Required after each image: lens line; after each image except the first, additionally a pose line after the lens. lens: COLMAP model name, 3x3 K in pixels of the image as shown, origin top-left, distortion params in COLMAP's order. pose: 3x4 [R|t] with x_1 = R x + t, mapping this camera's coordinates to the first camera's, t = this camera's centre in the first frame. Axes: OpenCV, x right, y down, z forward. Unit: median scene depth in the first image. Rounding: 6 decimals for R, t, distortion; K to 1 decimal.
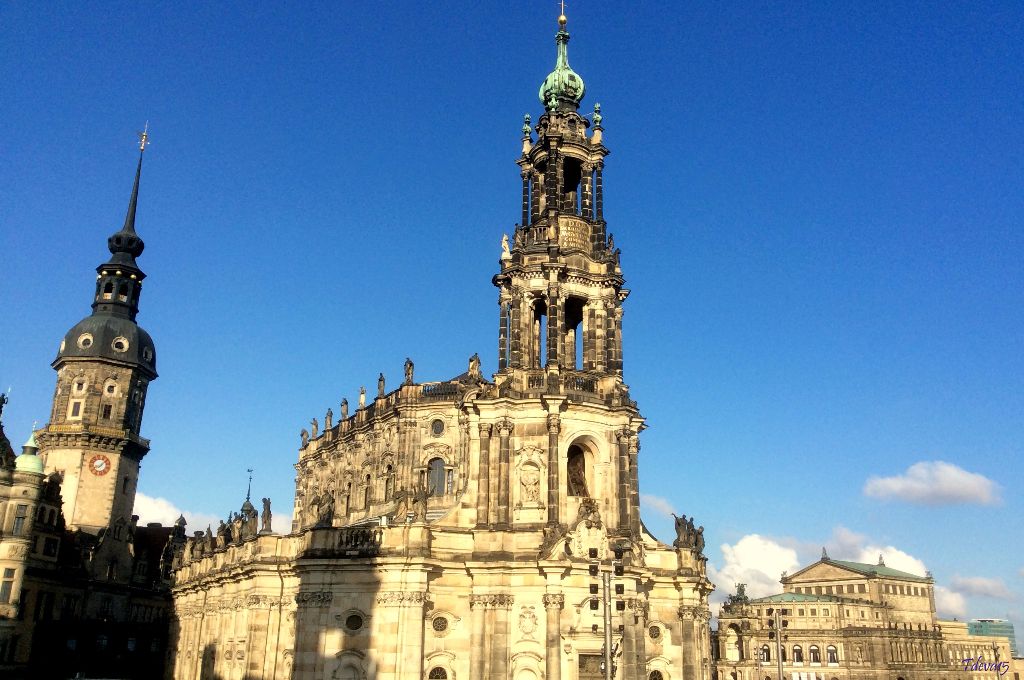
lens RADIAL K [[949.1, 0, 512.6], [0, 949.1, 319.7], [0, 0, 1]] dist [0.123159, -0.226279]
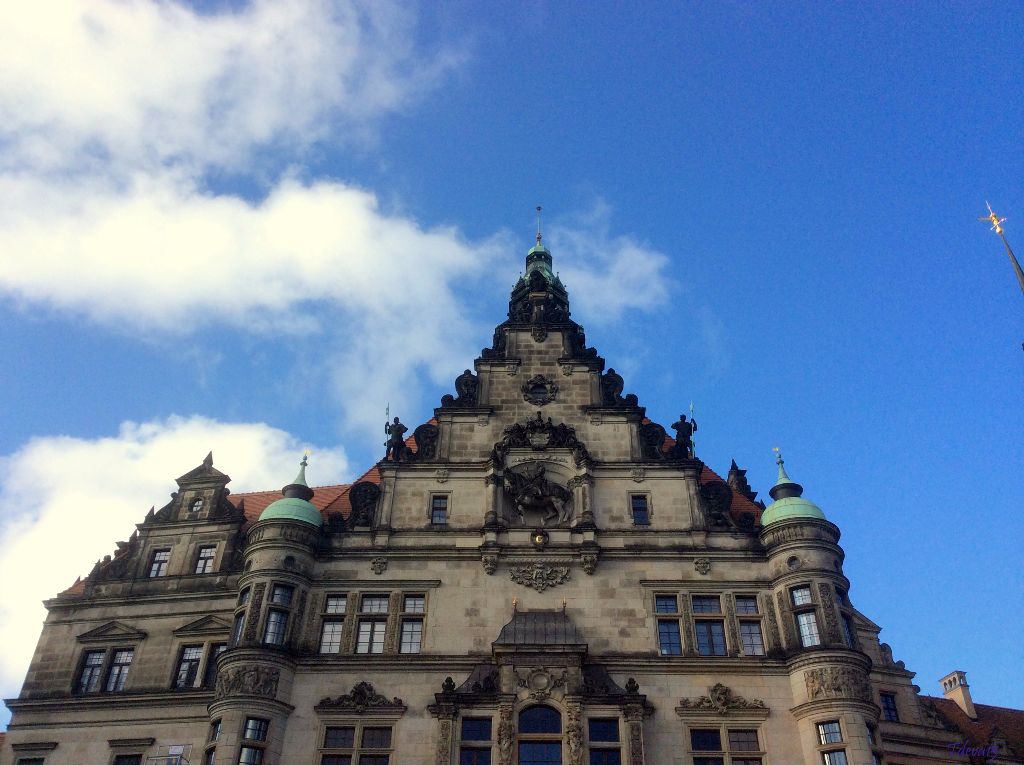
lens RADIAL K [[916.8, 0, 512.0], [0, 916.8, 382.5], [0, 0, 1]] dist [0.132130, -0.229348]
pose [[0.365836, -0.606840, -0.705627, -0.155666], [0.301731, 0.794568, -0.526896, 0.258211], [0.880410, -0.020152, 0.473785, 0.563501]]
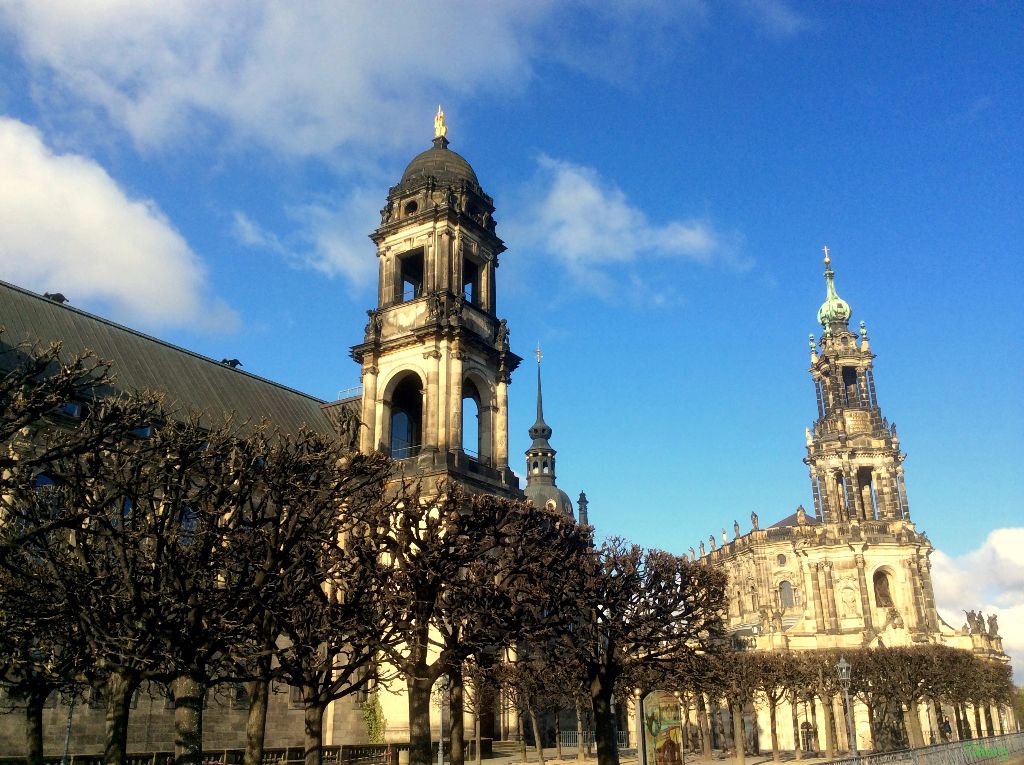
lens RADIAL K [[932.2, 0, 512.0], [0, 932.2, 382.5], [0, 0, 1]] dist [0.126137, -0.252652]
pose [[0.927388, -0.152630, -0.341549, 0.074421], [0.151330, 0.988009, -0.030618, -0.176827], [0.342127, -0.023292, 0.939365, -0.503809]]
